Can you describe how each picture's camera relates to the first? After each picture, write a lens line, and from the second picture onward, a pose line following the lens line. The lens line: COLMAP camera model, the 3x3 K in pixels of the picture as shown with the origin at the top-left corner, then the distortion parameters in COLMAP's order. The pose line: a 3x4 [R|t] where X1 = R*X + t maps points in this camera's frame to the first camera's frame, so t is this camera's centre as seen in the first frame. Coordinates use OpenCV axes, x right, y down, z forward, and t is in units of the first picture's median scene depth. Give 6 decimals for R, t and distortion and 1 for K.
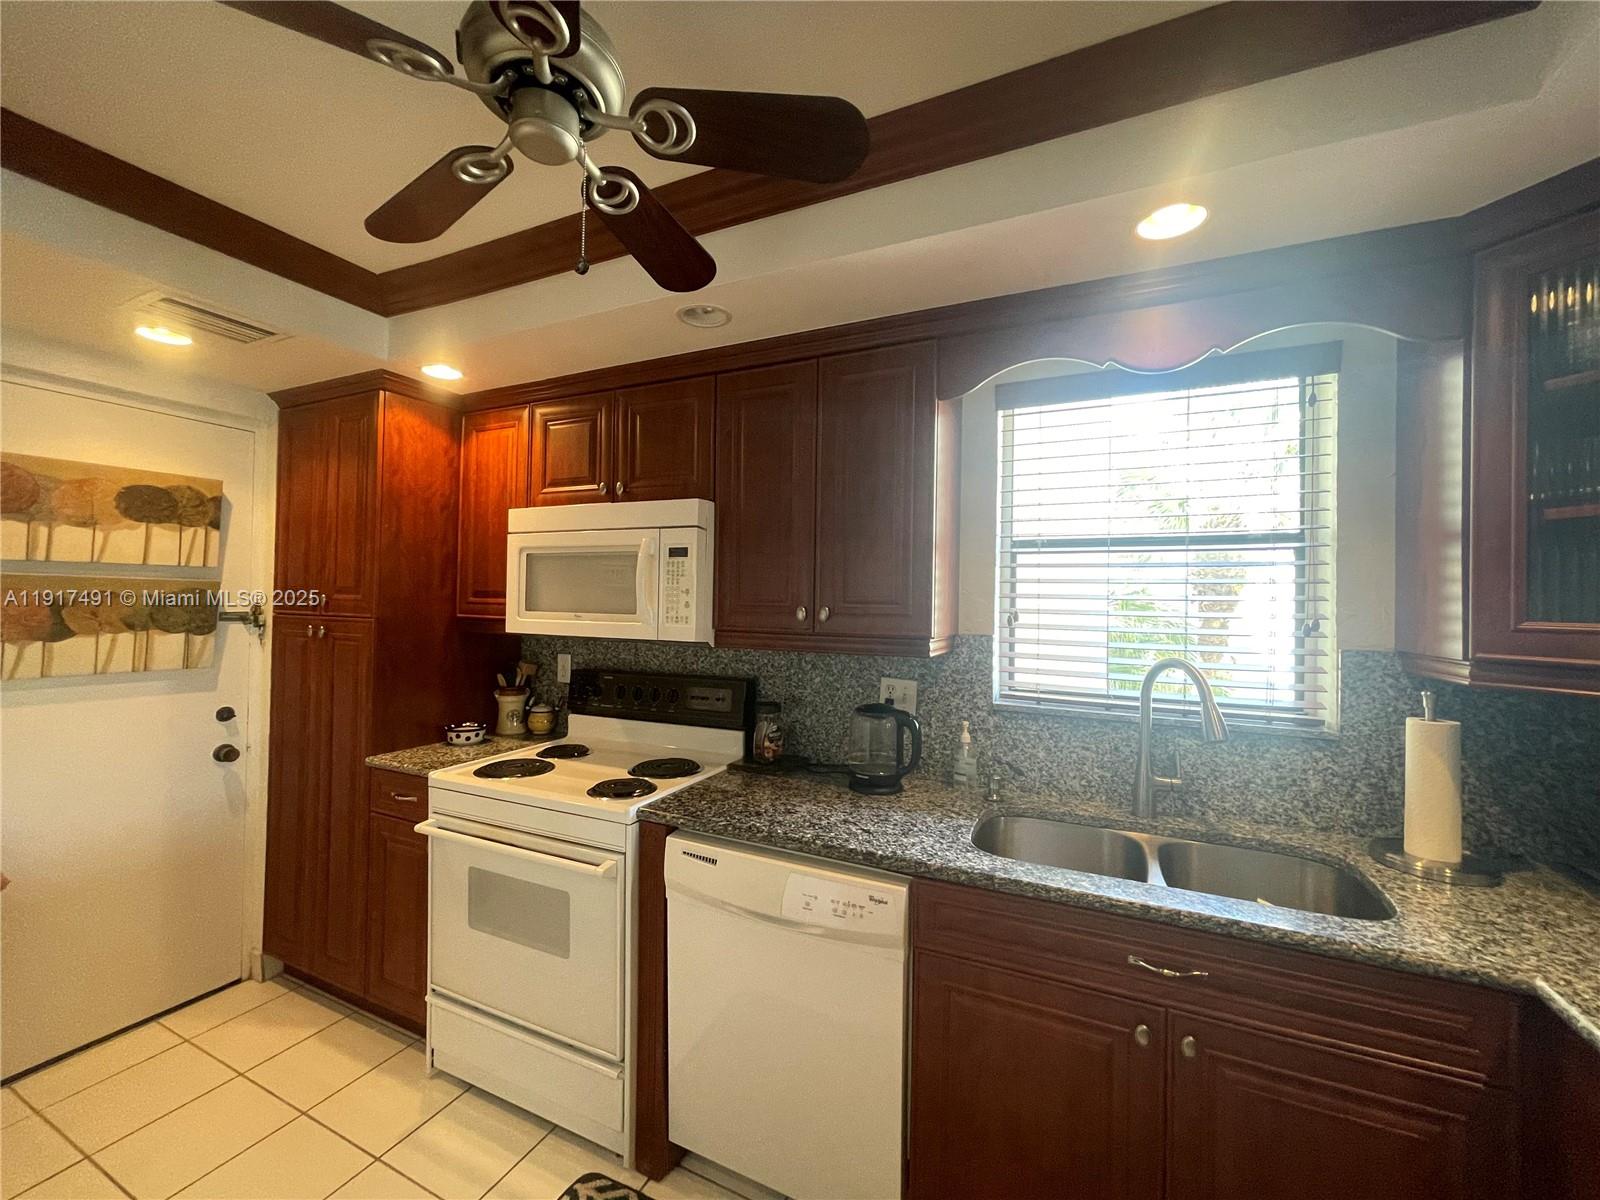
lens RADIAL K [[643.2, 0, 797.3], [0, 643.2, 600.2], [0, 0, 1]] dist [-0.001030, 0.000179]
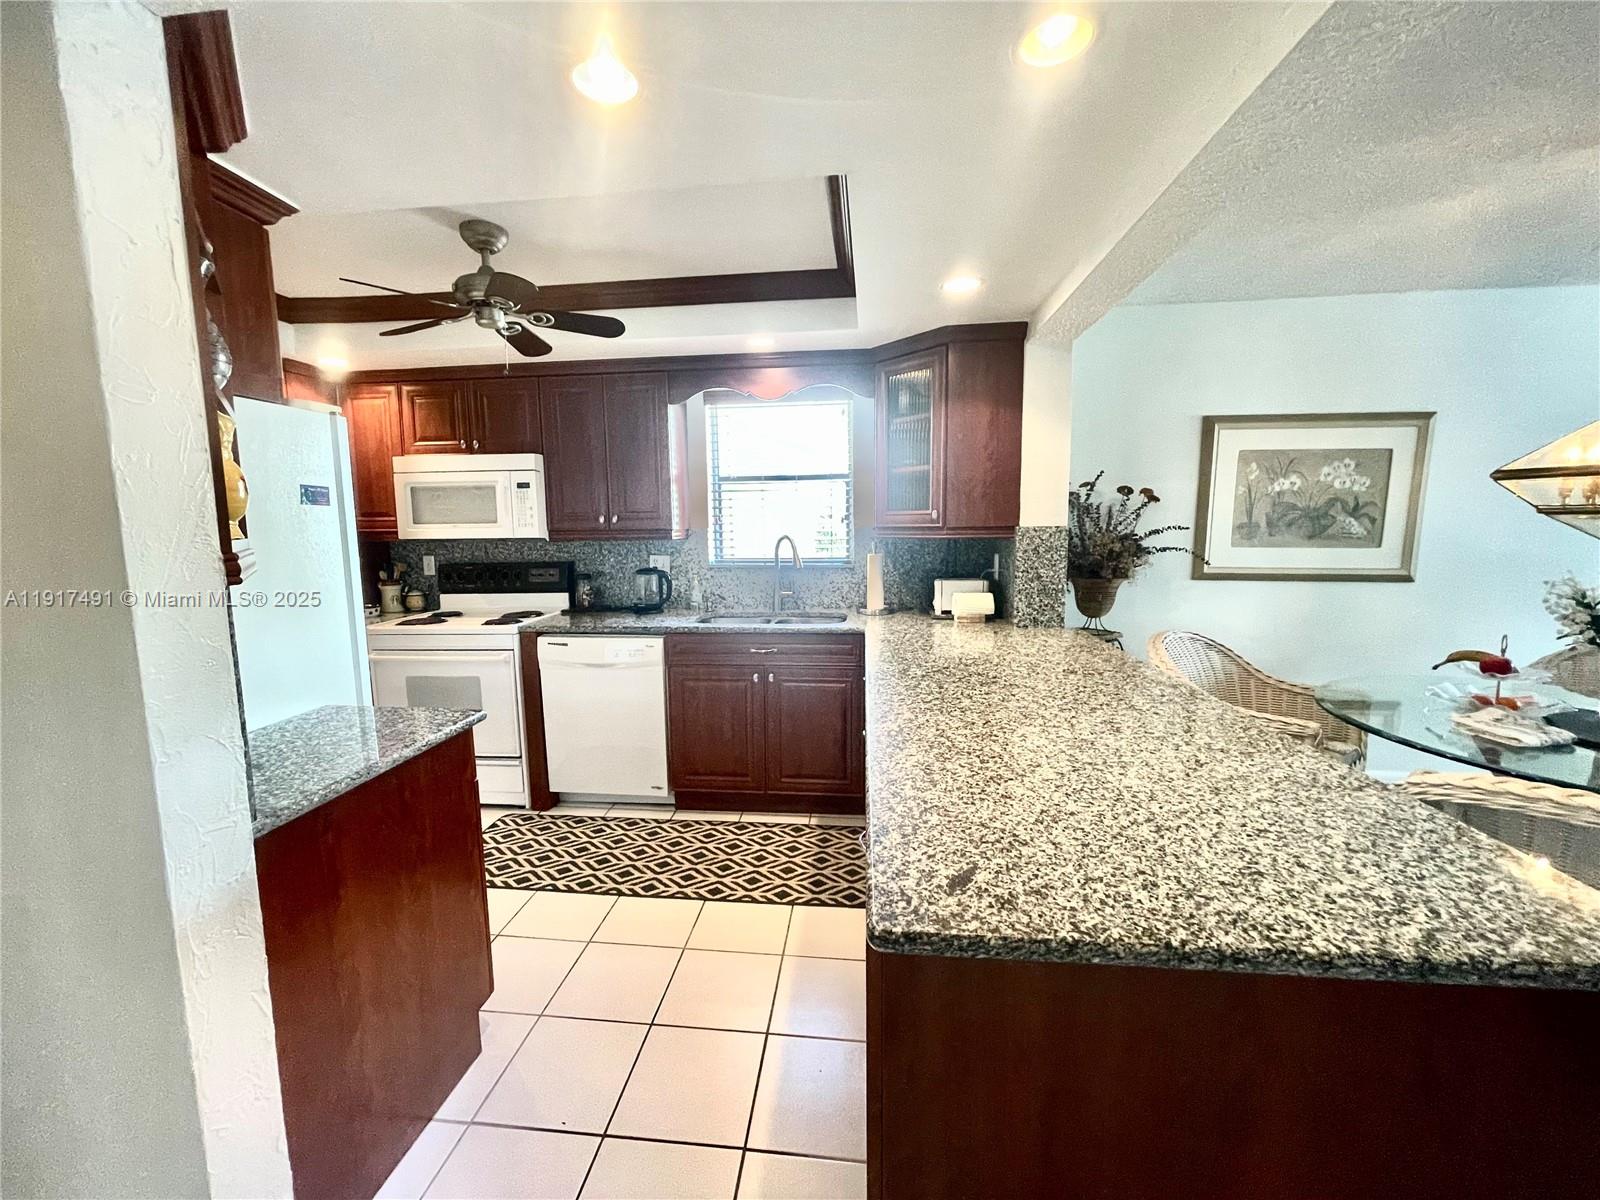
lens RADIAL K [[643.2, 0, 793.3], [0, 643.2, 596.6], [0, 0, 1]] dist [-0.001030, 0.000179]
pose [[0.945360, -0.065751, 0.319329, -0.069530], [0.027103, 0.991912, 0.124001, 0.023366], [-0.324899, -0.108571, 0.939496, -0.823225]]
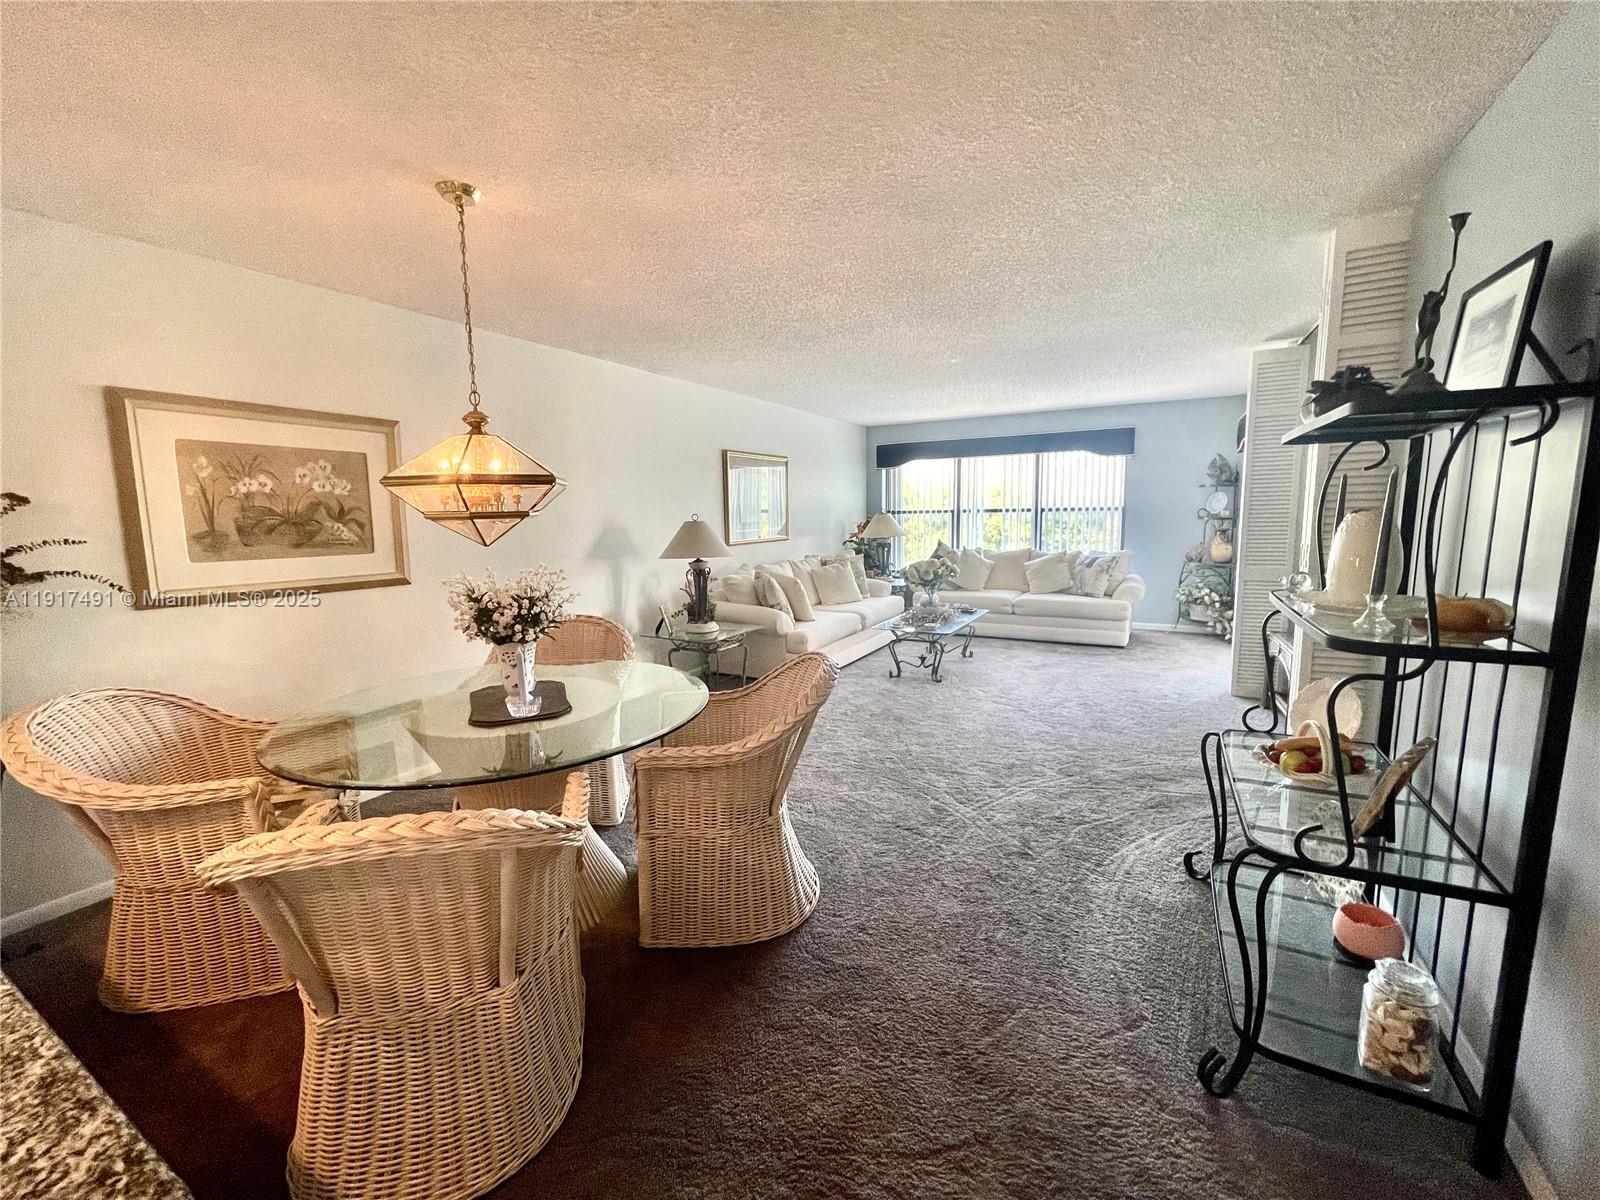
lens RADIAL K [[643.2, 0, 798.9], [0, 643.2, 596.5], [0, 0, 1]] dist [-0.001030, 0.000179]
pose [[0.057891, -0.151381, 0.986779, 0.176525], [0.019163, 0.988423, 0.150509, 0.026432], [-0.998139, 0.010197, 0.060122, -0.886024]]
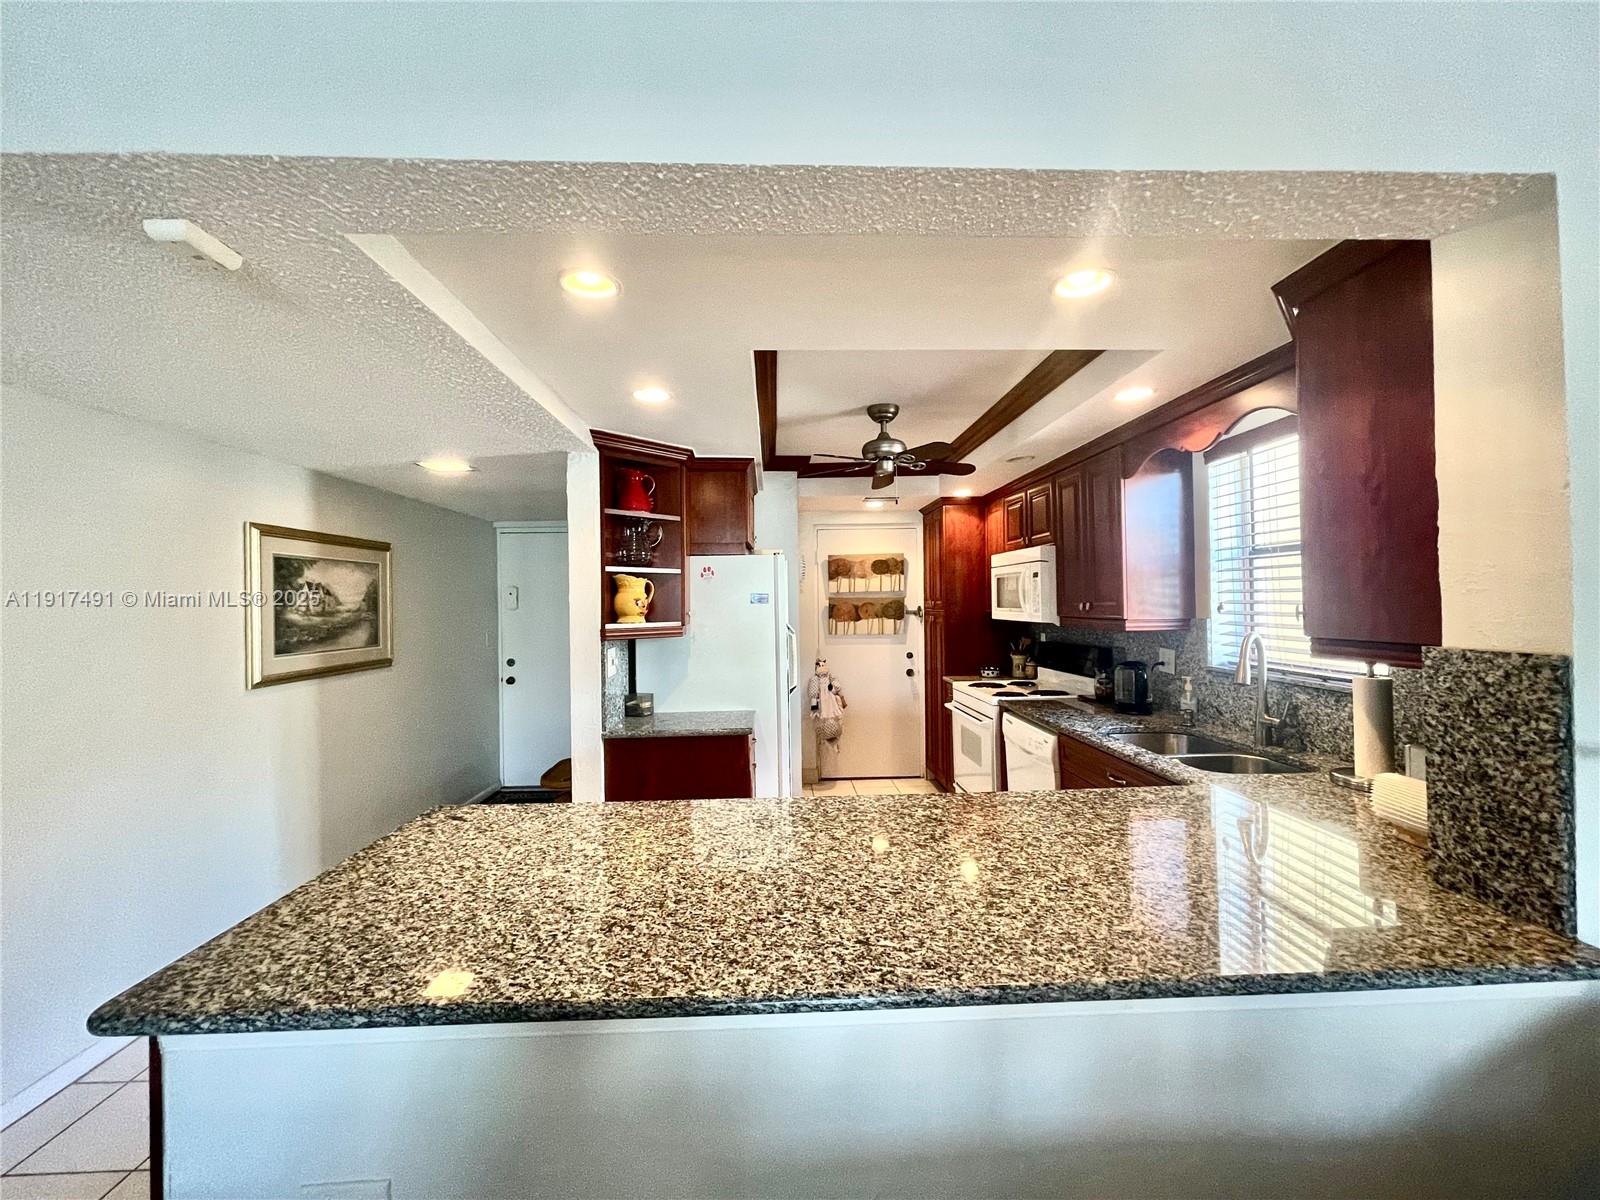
lens RADIAL K [[643.2, 0, 791.4], [0, 643.2, 604.0], [0, 0, 1]] dist [-0.001030, 0.000179]
pose [[0.456518, -0.020110, -0.889487, 1.094311], [0.024508, 0.999649, -0.010022, 0.011093], [0.889377, -0.017224, 0.456851, -0.467956]]
